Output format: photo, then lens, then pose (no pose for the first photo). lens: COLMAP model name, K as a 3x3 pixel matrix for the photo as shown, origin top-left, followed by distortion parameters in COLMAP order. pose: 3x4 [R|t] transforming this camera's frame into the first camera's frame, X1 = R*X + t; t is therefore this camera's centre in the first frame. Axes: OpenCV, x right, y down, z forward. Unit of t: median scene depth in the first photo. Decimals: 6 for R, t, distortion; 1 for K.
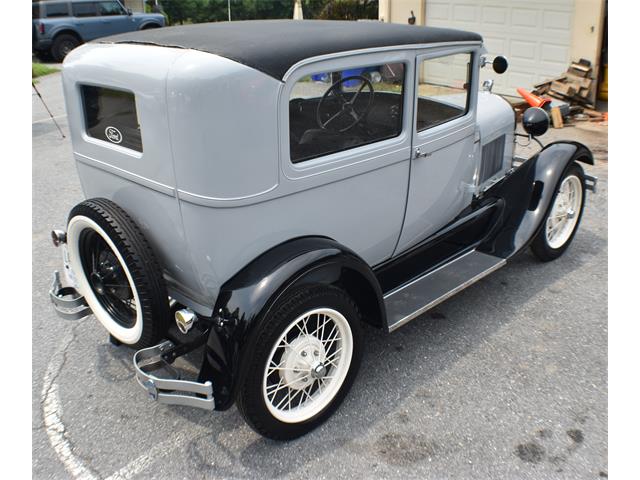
lens RADIAL K [[640.4, 0, 320.9], [0, 640.4, 249.1], [0, 0, 1]] dist [-0.174085, 0.010672]
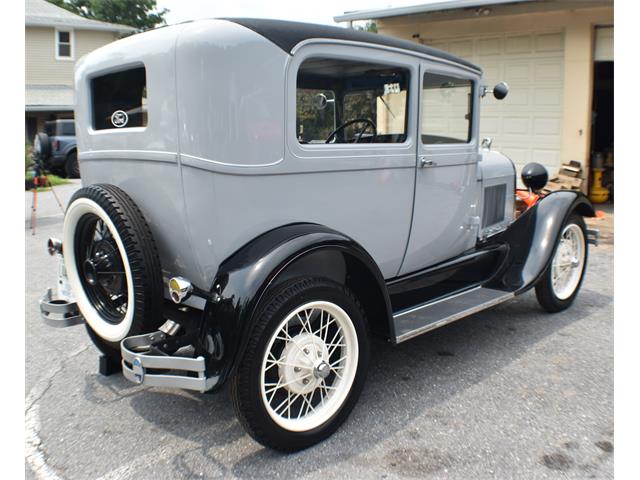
lens RADIAL K [[622.8, 0, 320.0], [0, 622.8, 240.0], [0, 0, 1]] dist [-0.173278, 0.014516]
pose [[0.999922, 0.012505, -0.000036, -0.007885], [-0.012207, 0.975483, -0.219736, 0.189869], [-0.002713, 0.219719, 0.975559, 0.084054]]
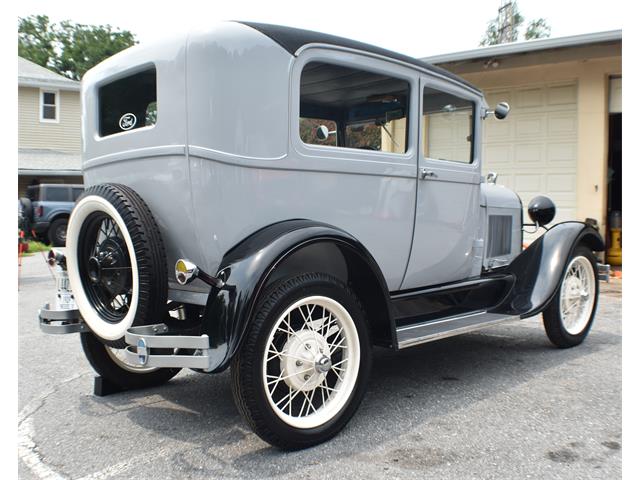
lens RADIAL K [[677.1, 0, 314.0], [0, 677.1, 269.7], [0, 0, 1]] dist [-0.172467, 0.001428]
pose [[0.999811, 0.016153, -0.010858, -0.008093], [-0.018646, 0.954897, -0.296350, 0.324898], [0.005582, 0.296496, 0.955018, 0.027969]]
